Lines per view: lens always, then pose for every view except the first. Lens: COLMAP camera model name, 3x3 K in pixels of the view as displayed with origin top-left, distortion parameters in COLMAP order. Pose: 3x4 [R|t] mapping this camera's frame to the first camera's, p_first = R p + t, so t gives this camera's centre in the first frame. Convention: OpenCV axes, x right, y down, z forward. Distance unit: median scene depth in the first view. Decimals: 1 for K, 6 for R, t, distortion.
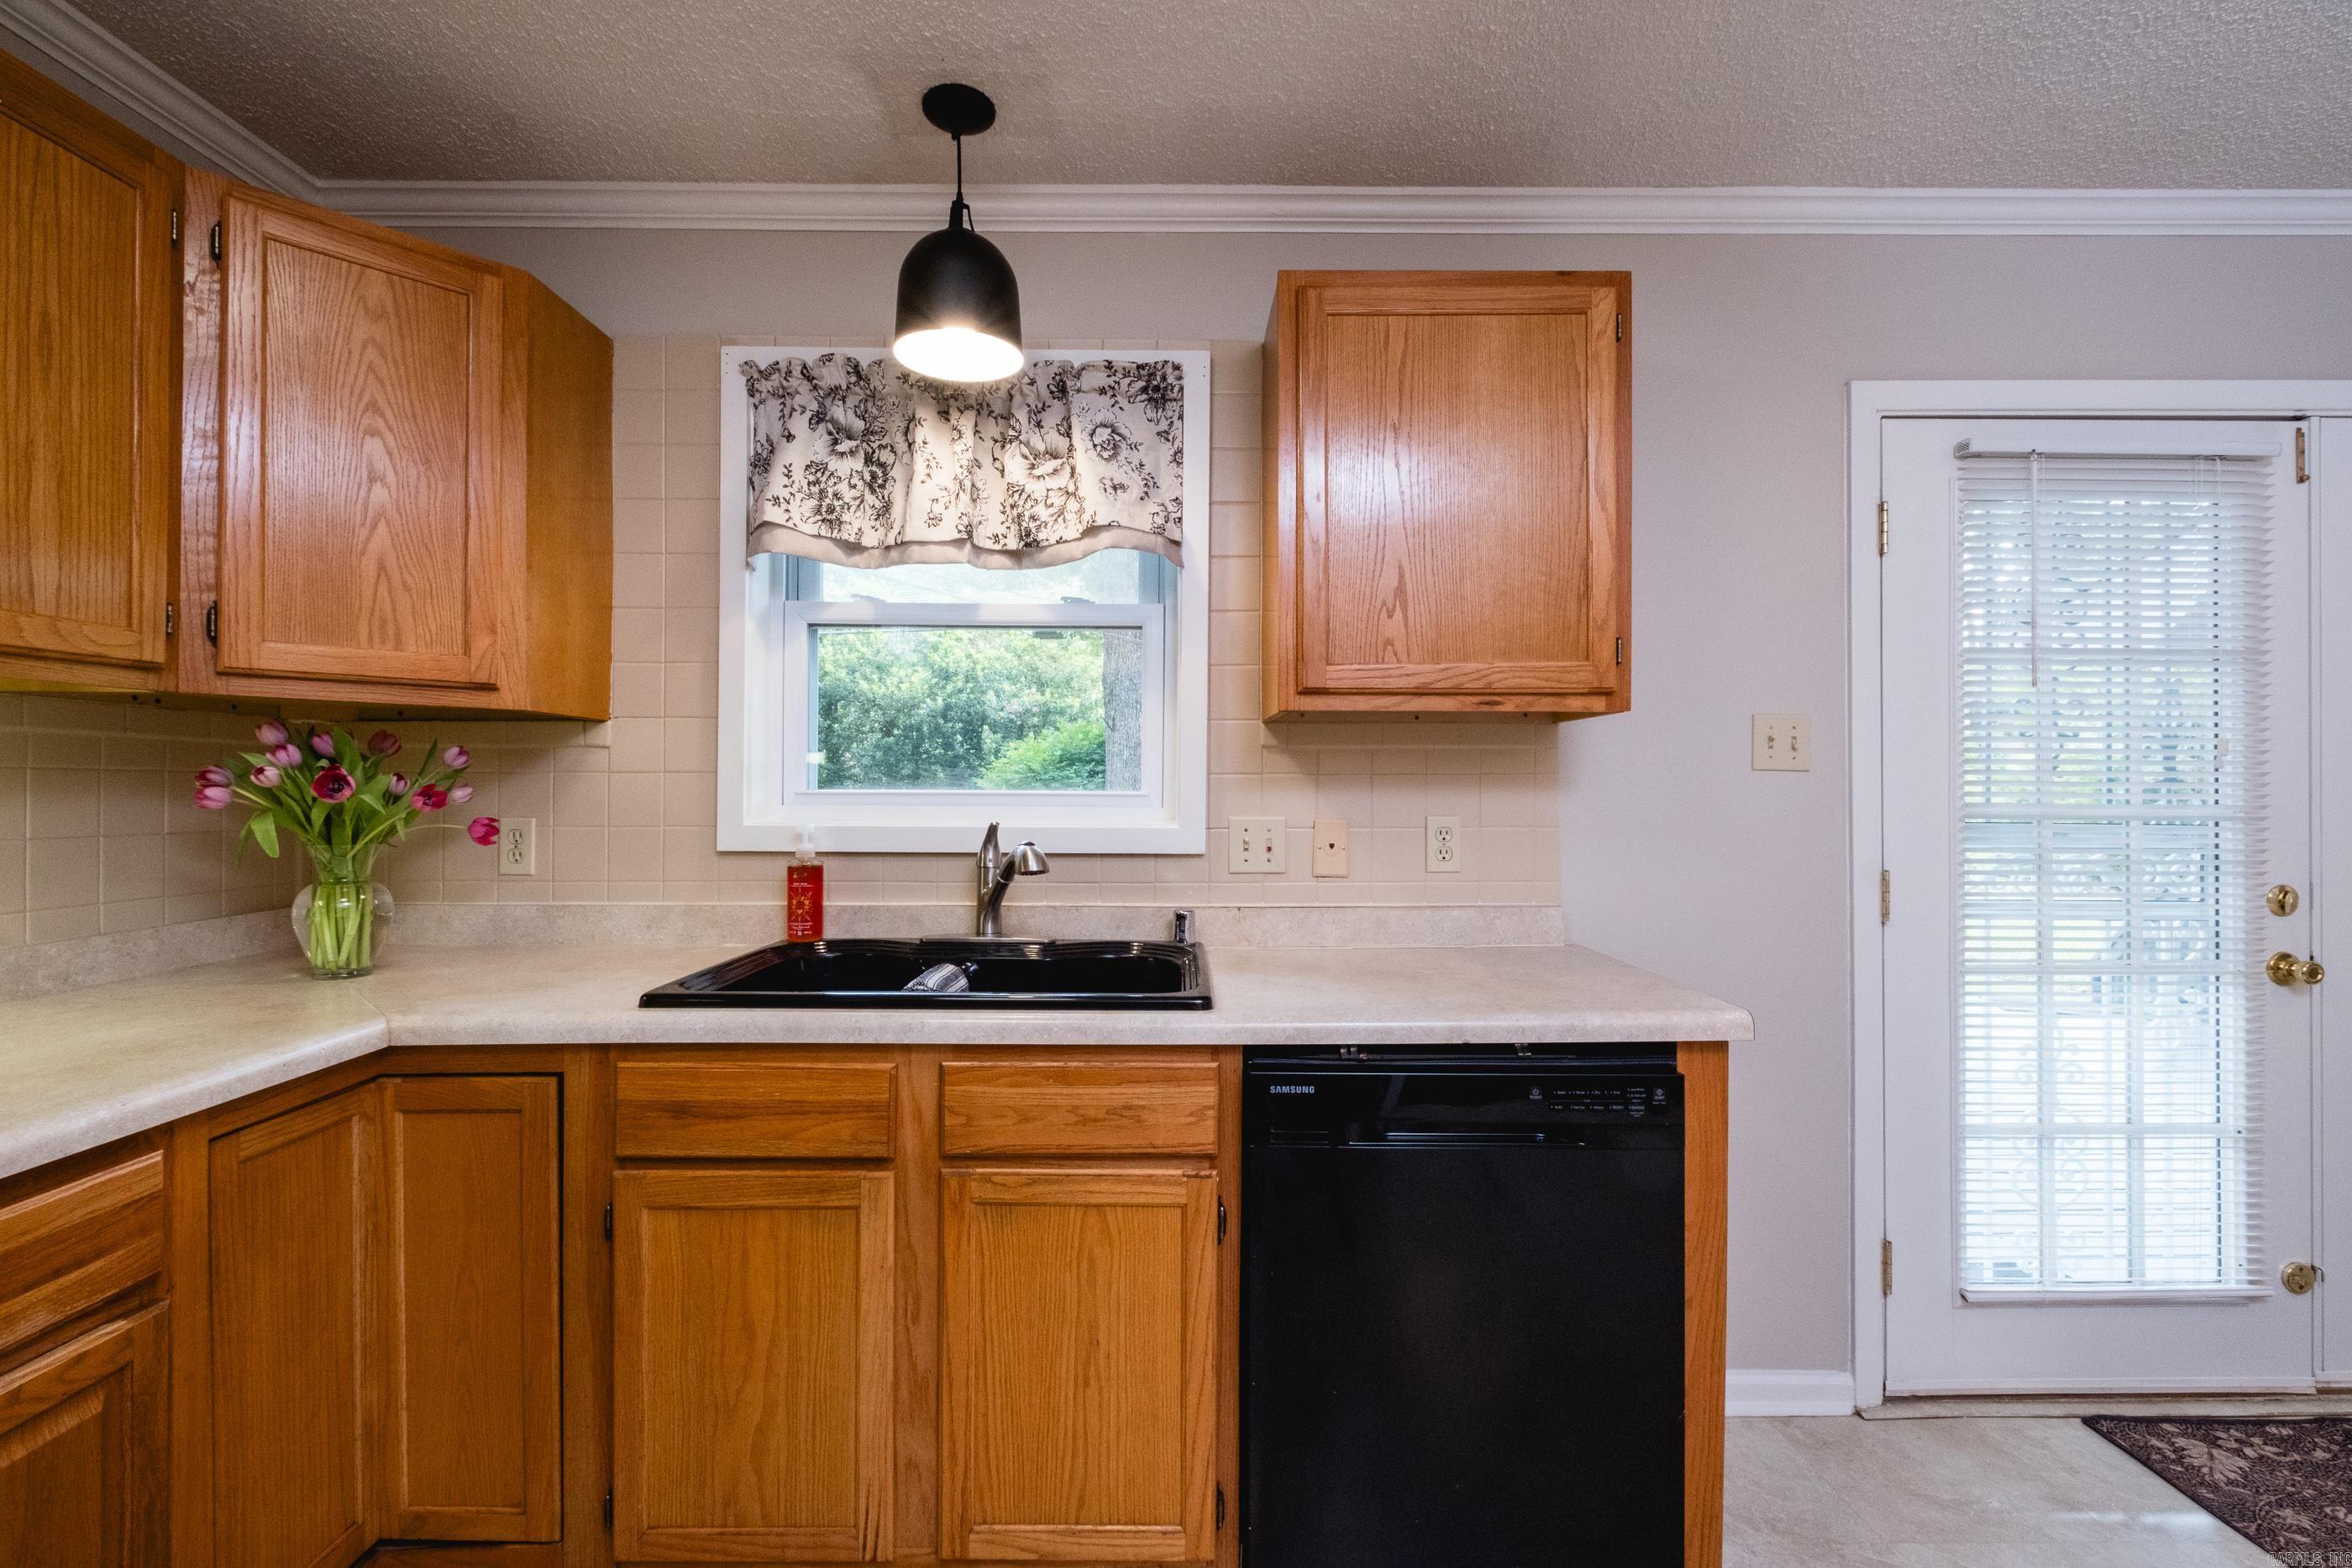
lens RADIAL K [[1038.0, 0, 1172.6], [0, 1038.0, 785.3], [0, 0, 1]] dist [0.000107, -0.000437]
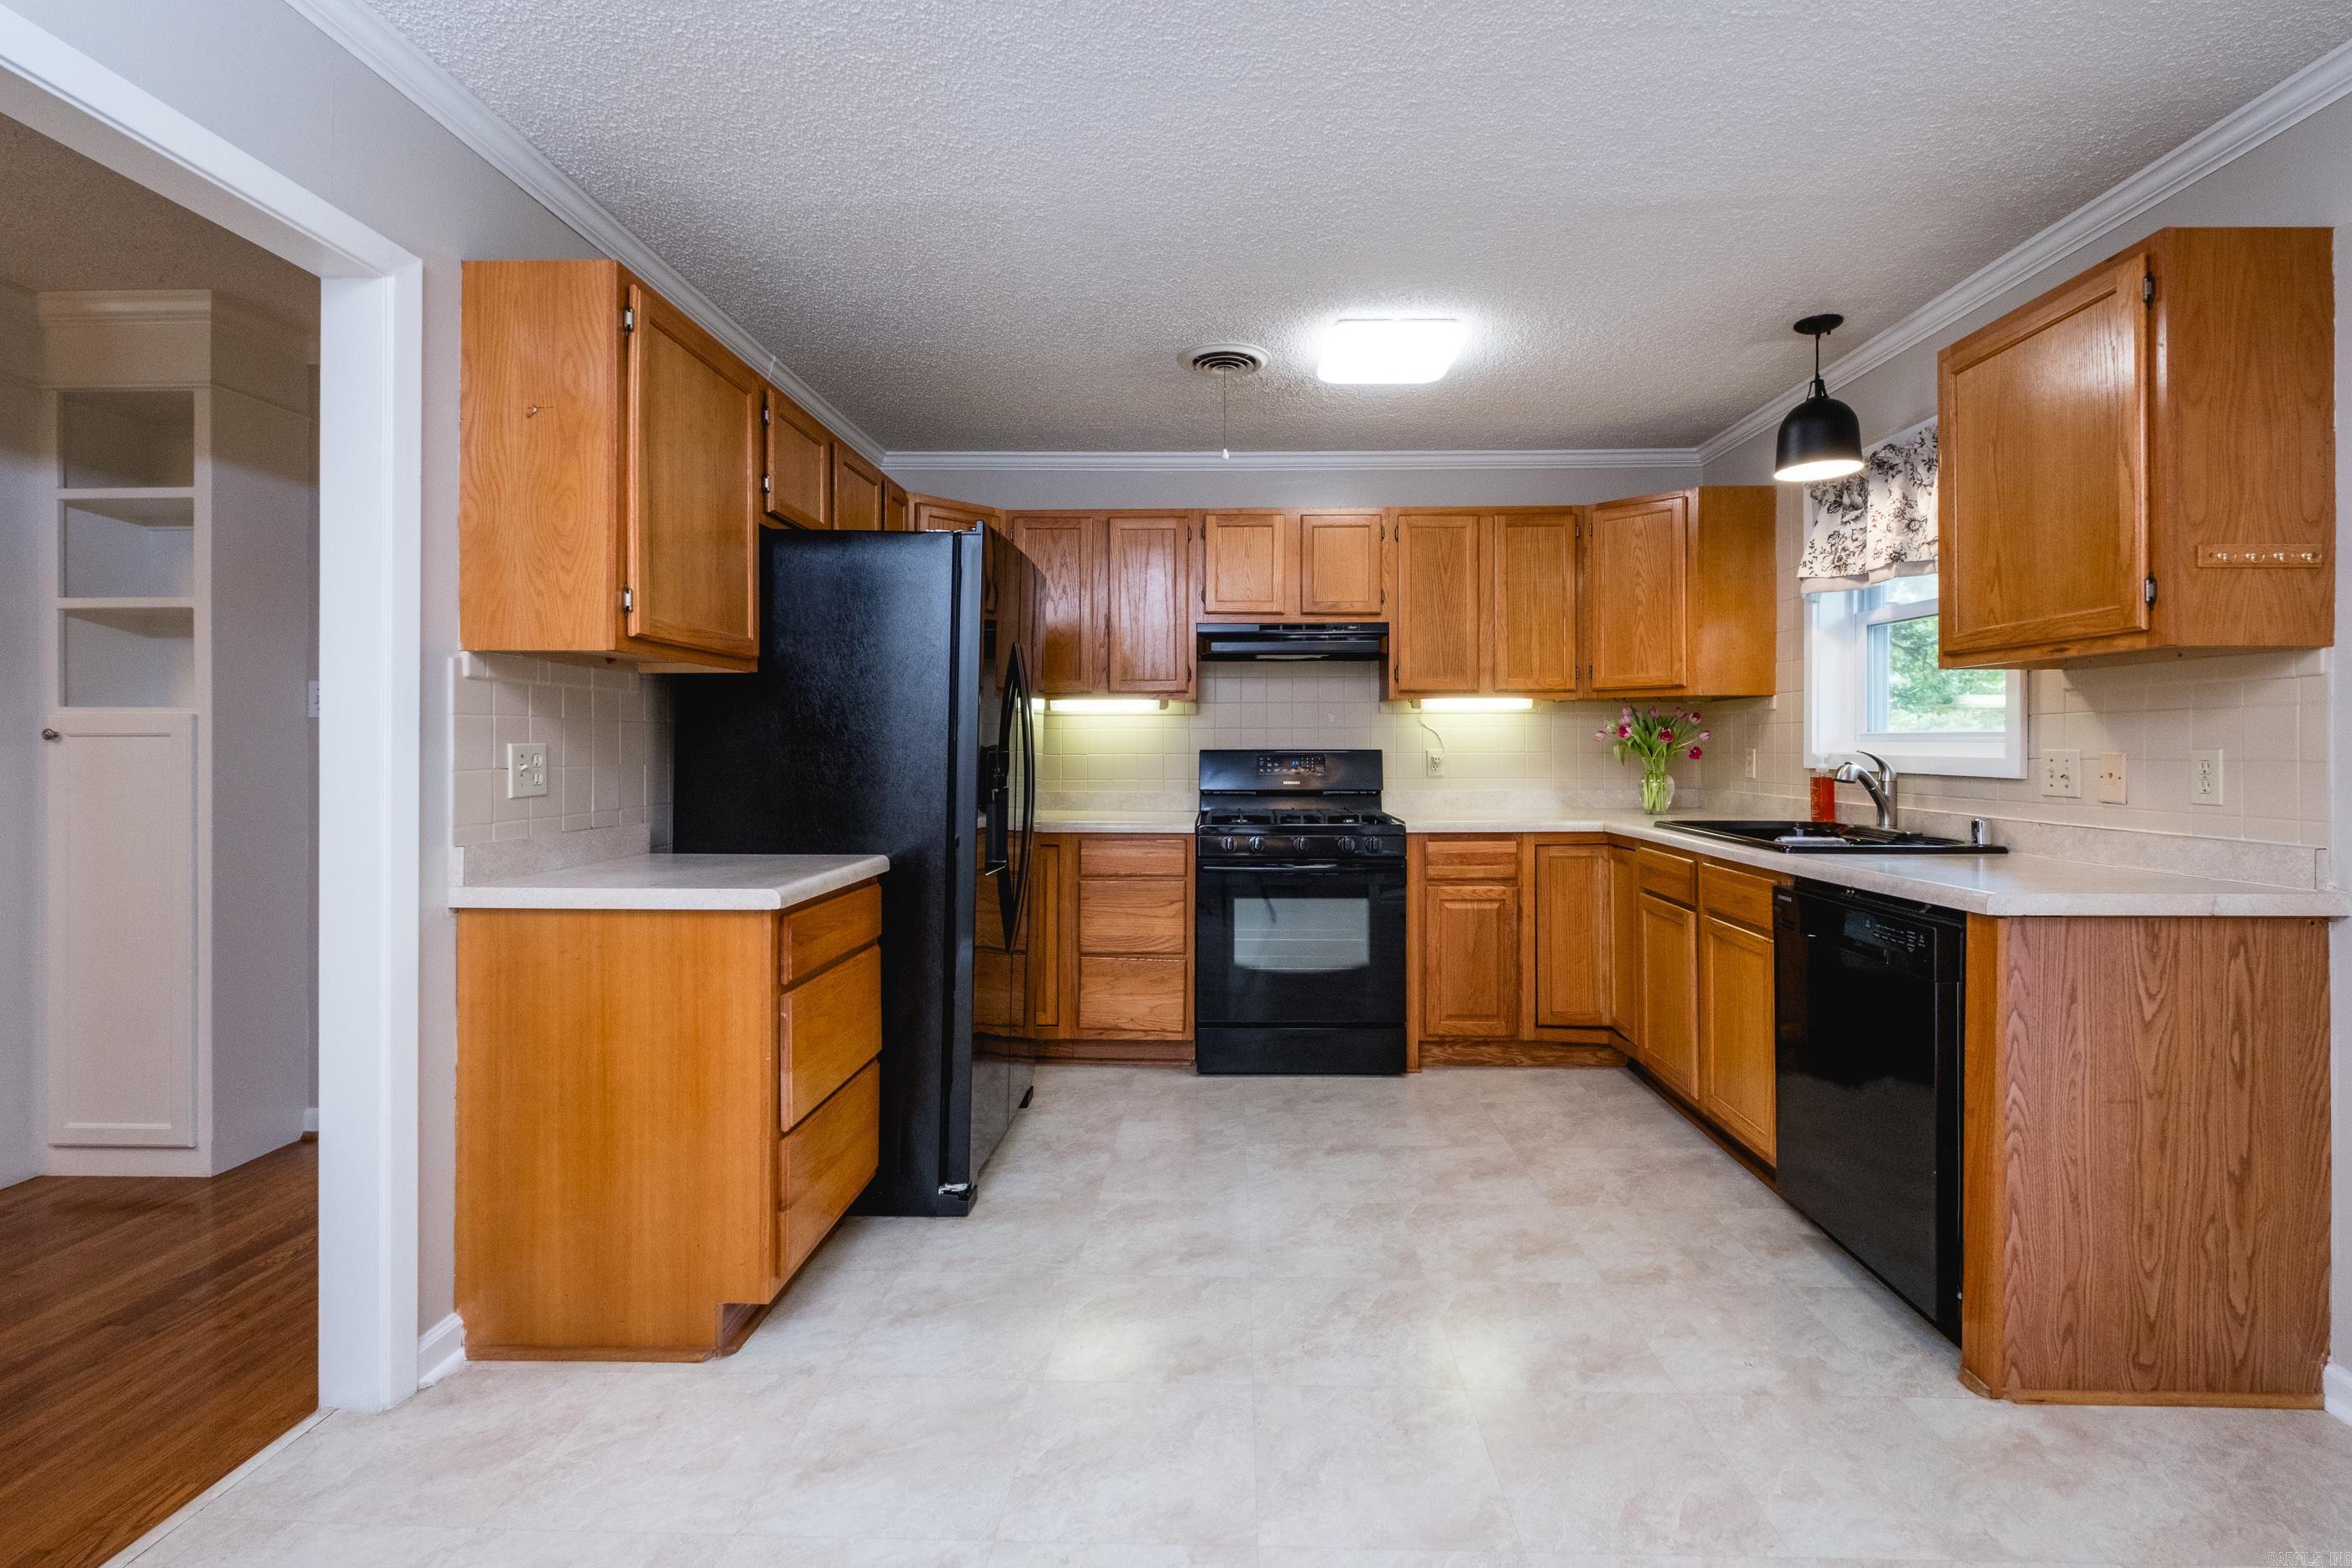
lens RADIAL K [[1040.9, 0, 1208.8], [0, 1040.9, 741.3], [0, 0, 1]] dist [-0.002438, -0.000784]
pose [[-0.020381, -0.004447, -0.999782, 1.360207], [0.004525, 0.999979, -0.004540, 0.023205], [0.999782, -0.004617, -0.020360, 0.045976]]
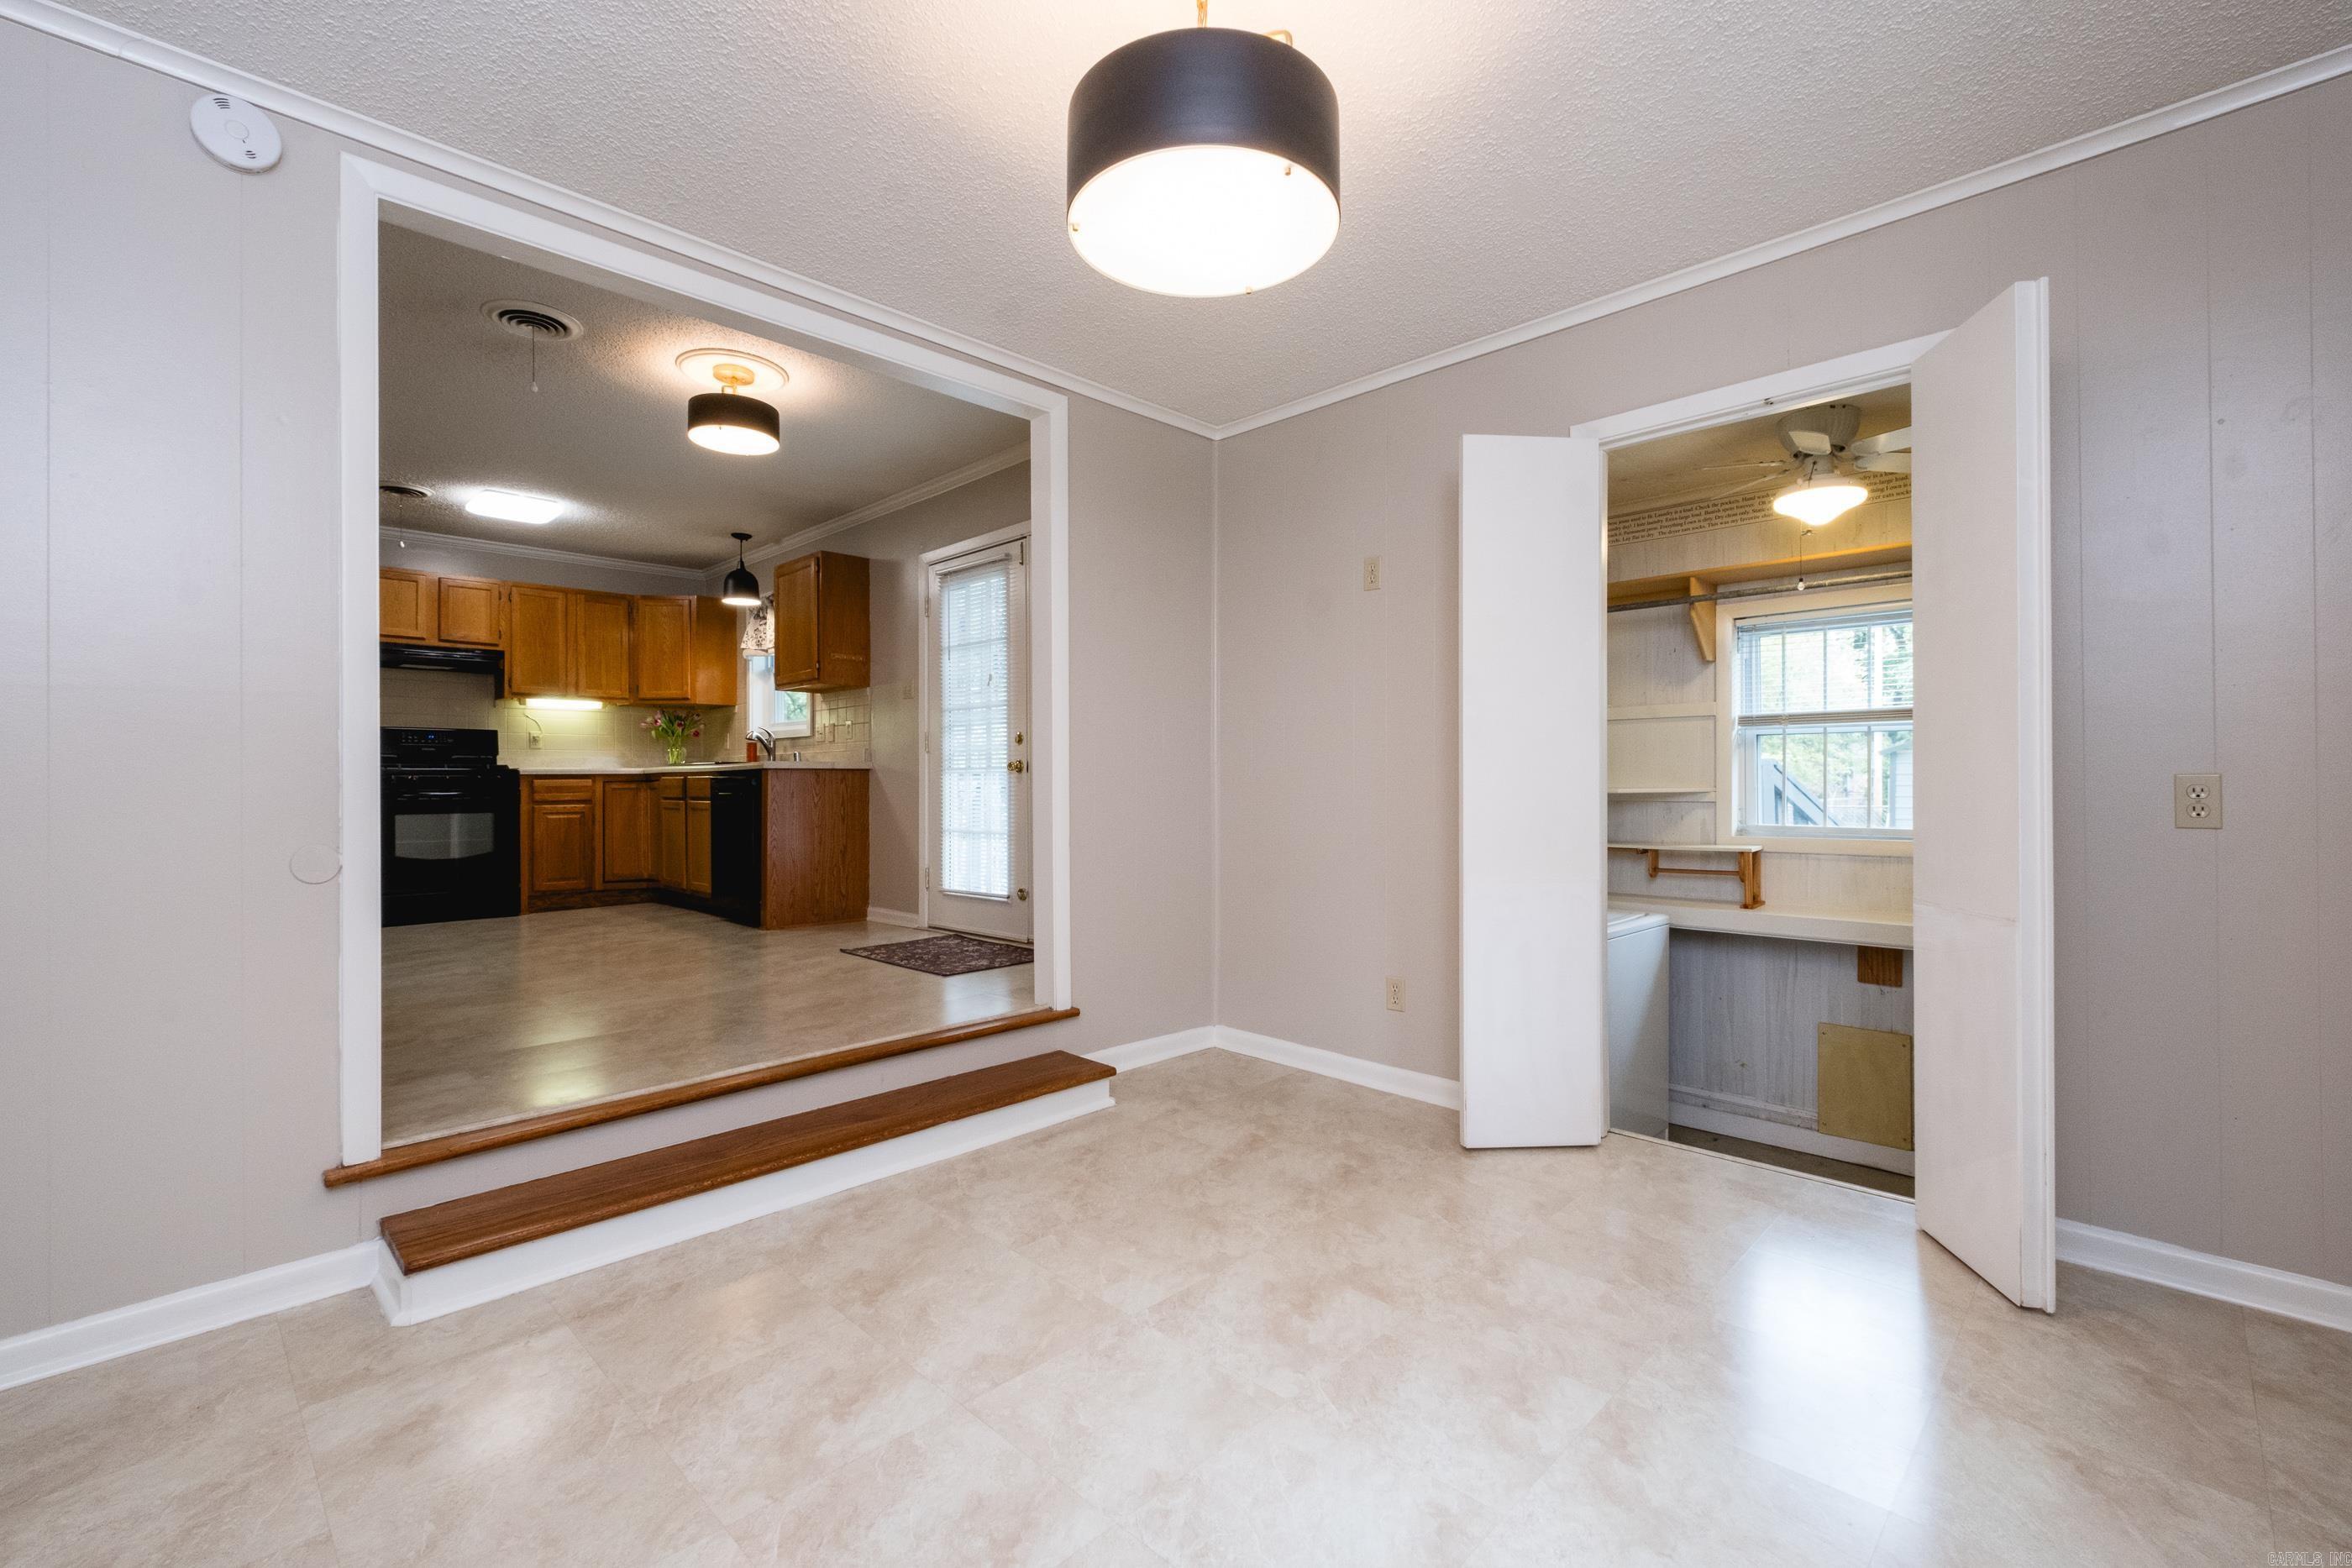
lens RADIAL K [[1010.5, 0, 1187.3], [0, 1010.5, 779.8], [0, 0, 1]] dist [-0.000291, -0.000387]
pose [[0.714579, -0.008812, -0.699499, 3.157605], [0.010082, 0.999947, -0.002298, 0.228547], [0.699482, -0.005410, 0.714629, -0.431540]]
